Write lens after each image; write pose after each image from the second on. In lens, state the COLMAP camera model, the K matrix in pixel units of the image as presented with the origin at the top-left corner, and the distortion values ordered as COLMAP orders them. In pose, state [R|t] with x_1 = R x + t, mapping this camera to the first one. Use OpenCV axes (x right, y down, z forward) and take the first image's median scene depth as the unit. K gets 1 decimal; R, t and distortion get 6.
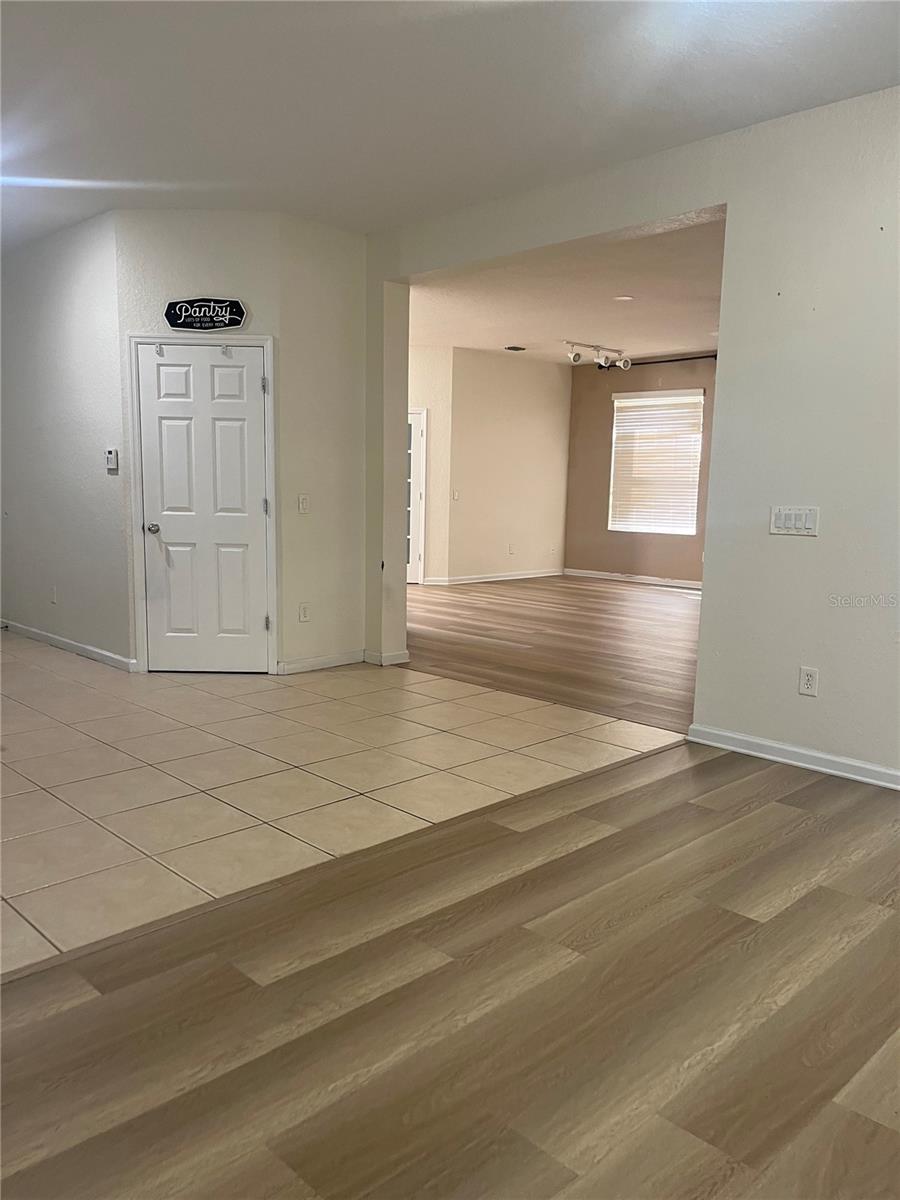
lens RADIAL K [[906.0, 0, 450.2], [0, 906.0, 604.6], [0, 0, 1]] dist [0.062568, -0.070518]
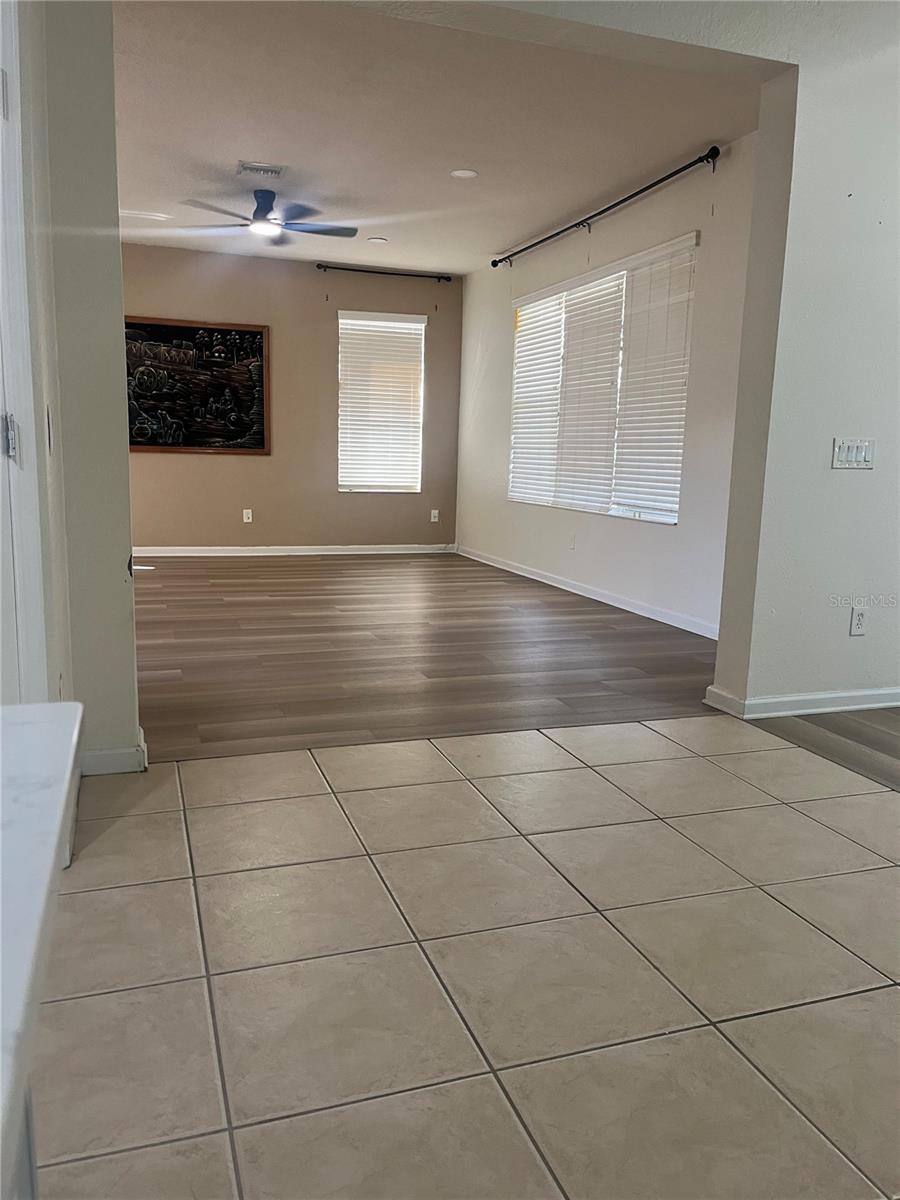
lens RADIAL K [[906.0, 0, 452.5], [0, 906.0, 597.2], [0, 0, 1]] dist [0.062568, -0.070518]
pose [[0.432312, -0.150199, 0.889127, -0.227679], [0.101557, 0.987866, 0.117500, -0.034349], [-0.895987, 0.039500, 0.442320, 0.336109]]
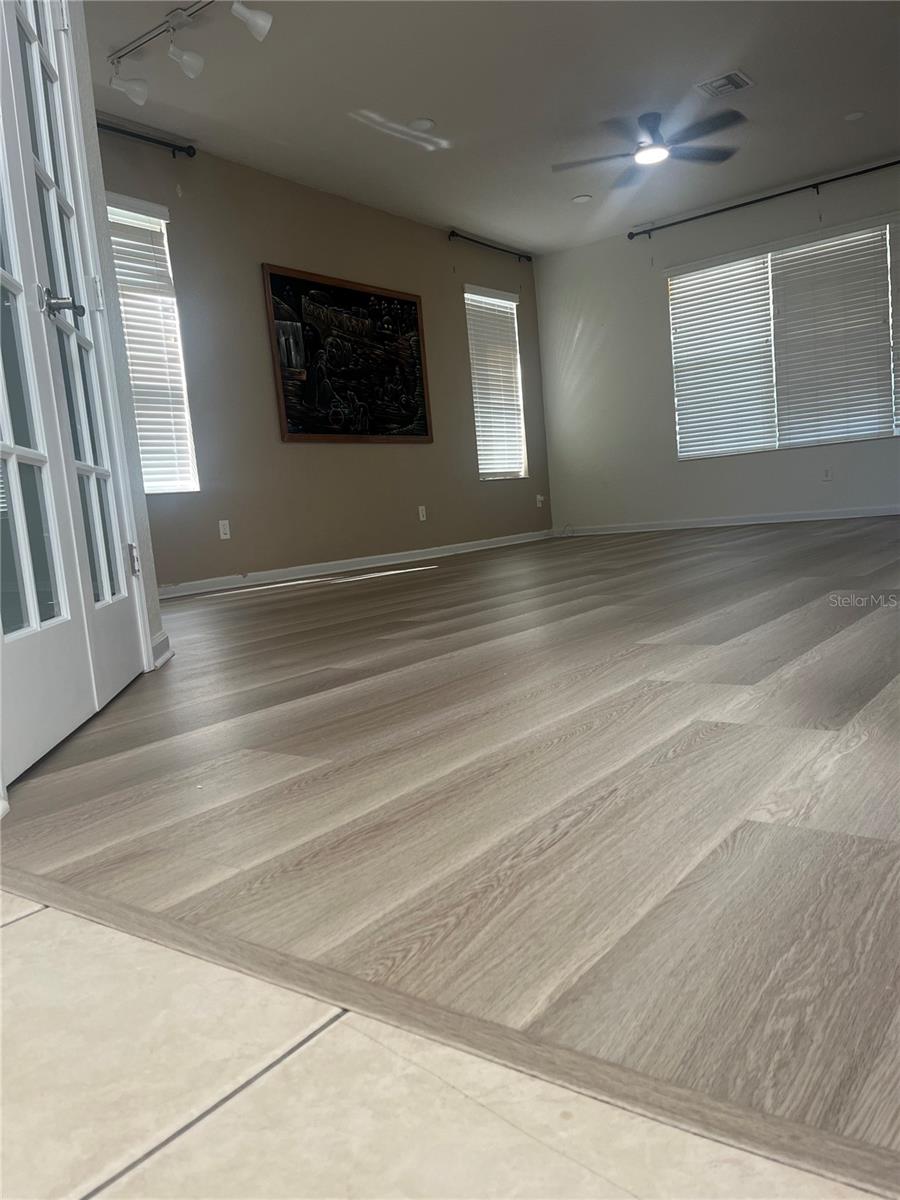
lens RADIAL K [[906.0, 0, 470.1], [0, 906.0, 614.6], [0, 0, 1]] dist [0.062568, -0.070518]
pose [[-0.164562, -0.122346, 0.978750, -0.278408], [0.218273, 0.963160, 0.157096, -0.055104], [-0.961913, 0.239487, -0.131795, 0.915519]]
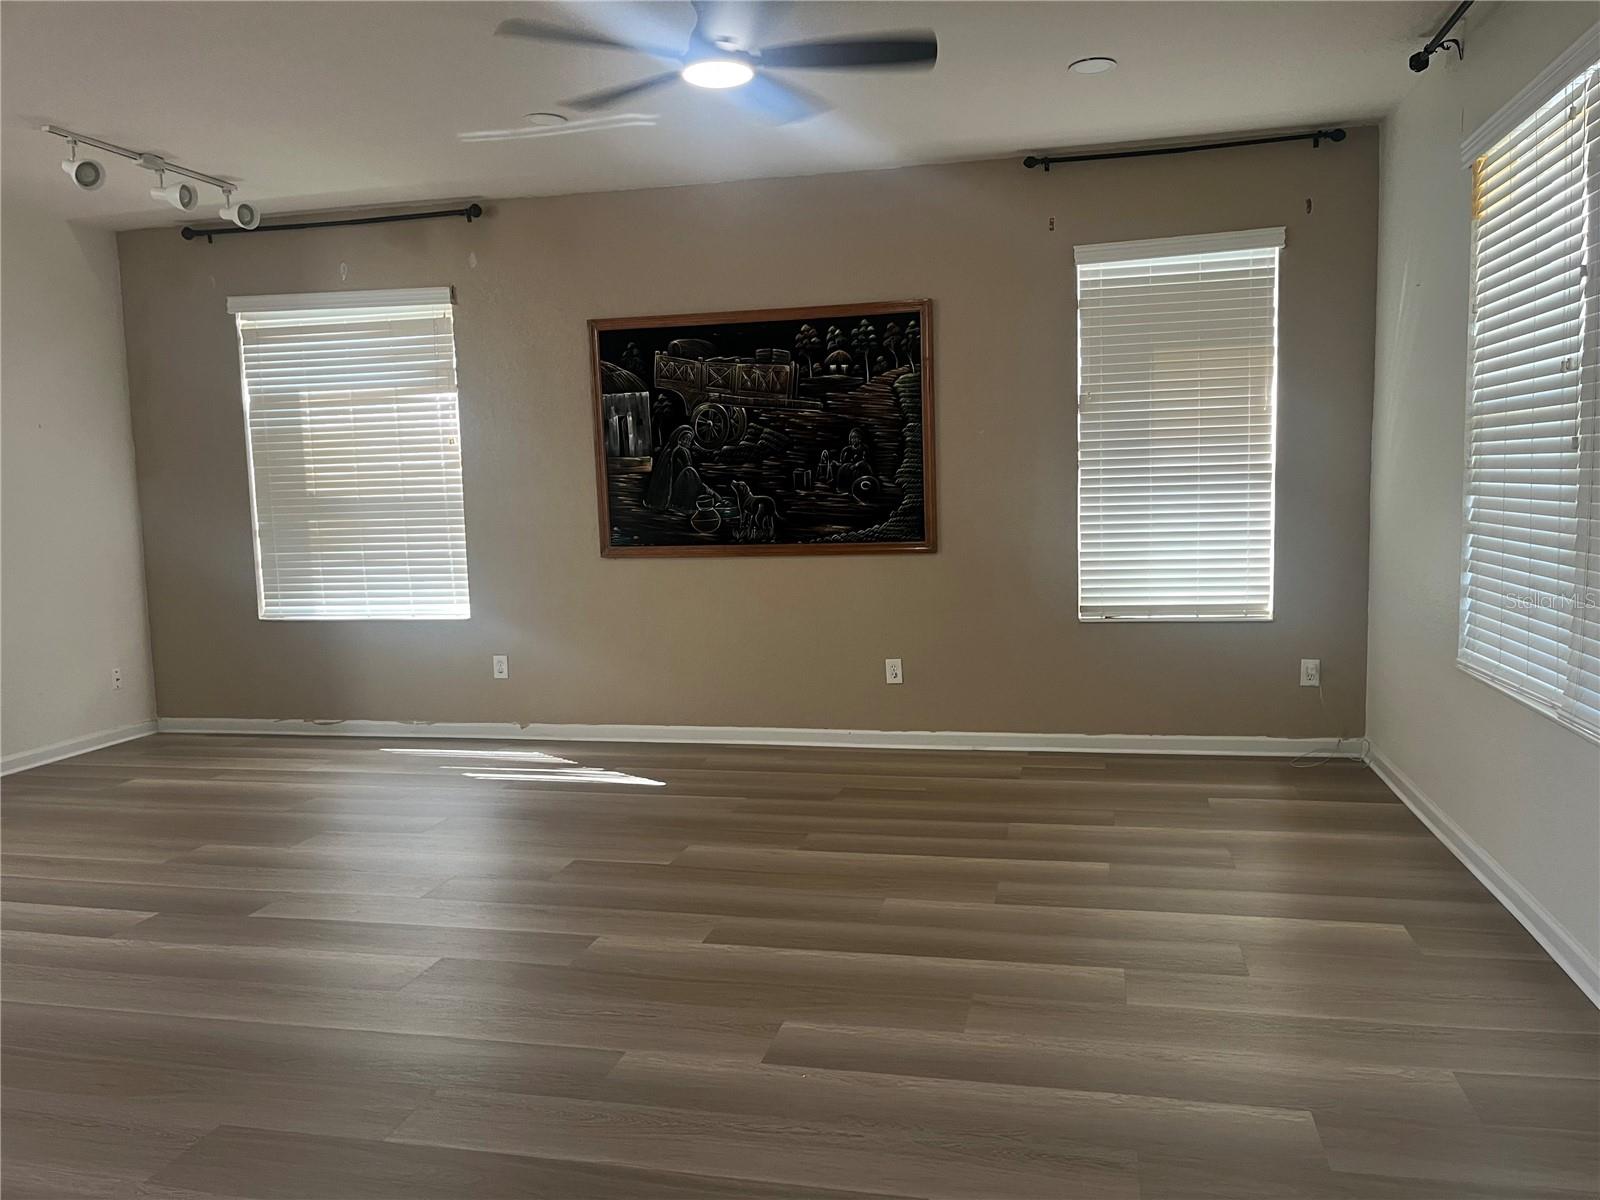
lens RADIAL K [[1208.1, 0, 815.3], [0, 1208.1, 606.4], [0, 0, 1]] dist [0.062568, -0.070518]
pose [[0.841831, -0.098380, 0.530700, 0.096277], [0.115659, 0.993289, 0.000668, -0.062259], [-0.527204, 0.060818, 0.847559, 0.404348]]
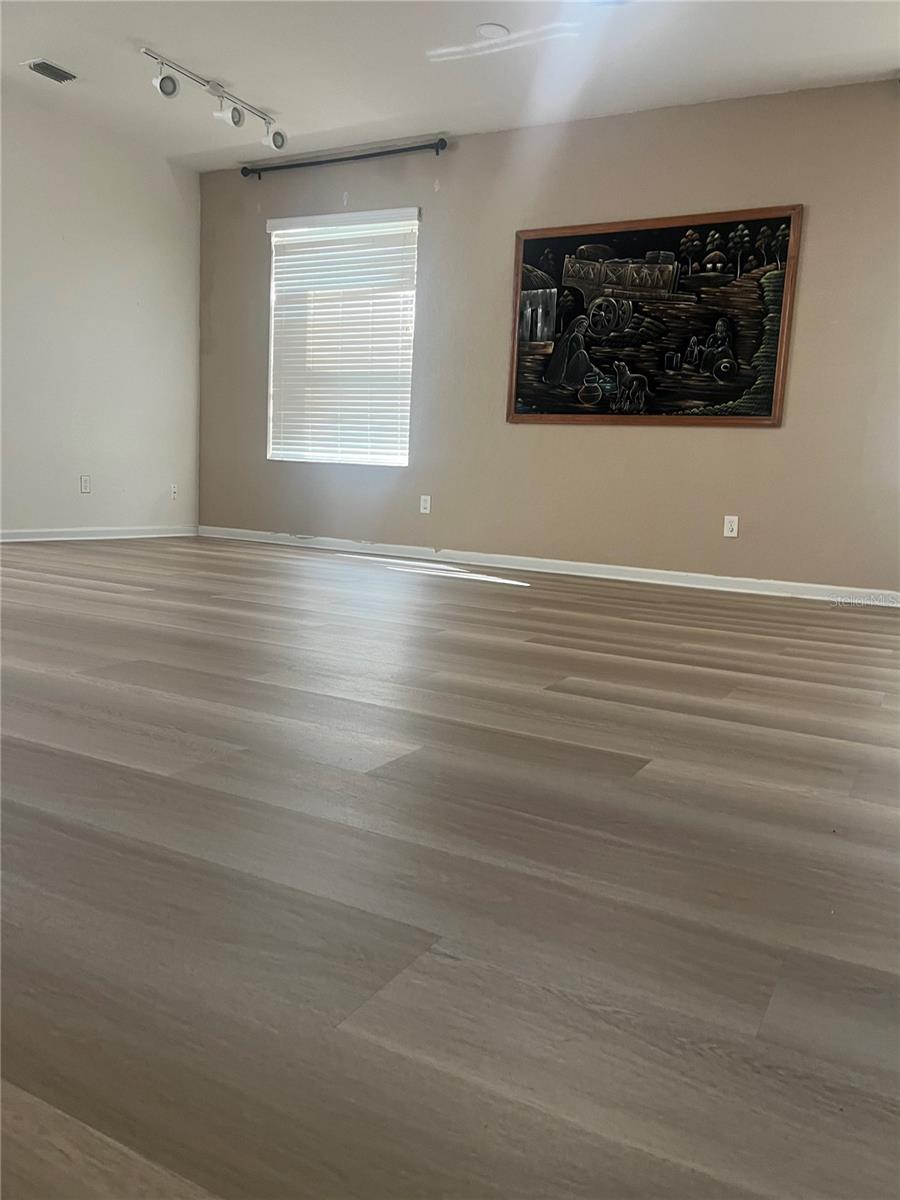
lens RADIAL K [[906.0, 0, 462.6], [0, 906.0, 609.2], [0, 0, 1]] dist [0.062568, -0.070518]
pose [[0.954796, -0.011213, 0.297052, 0.125093], [0.005751, 0.999798, 0.019257, 0.004677], [-0.297208, -0.016678, 0.954667, 0.418938]]
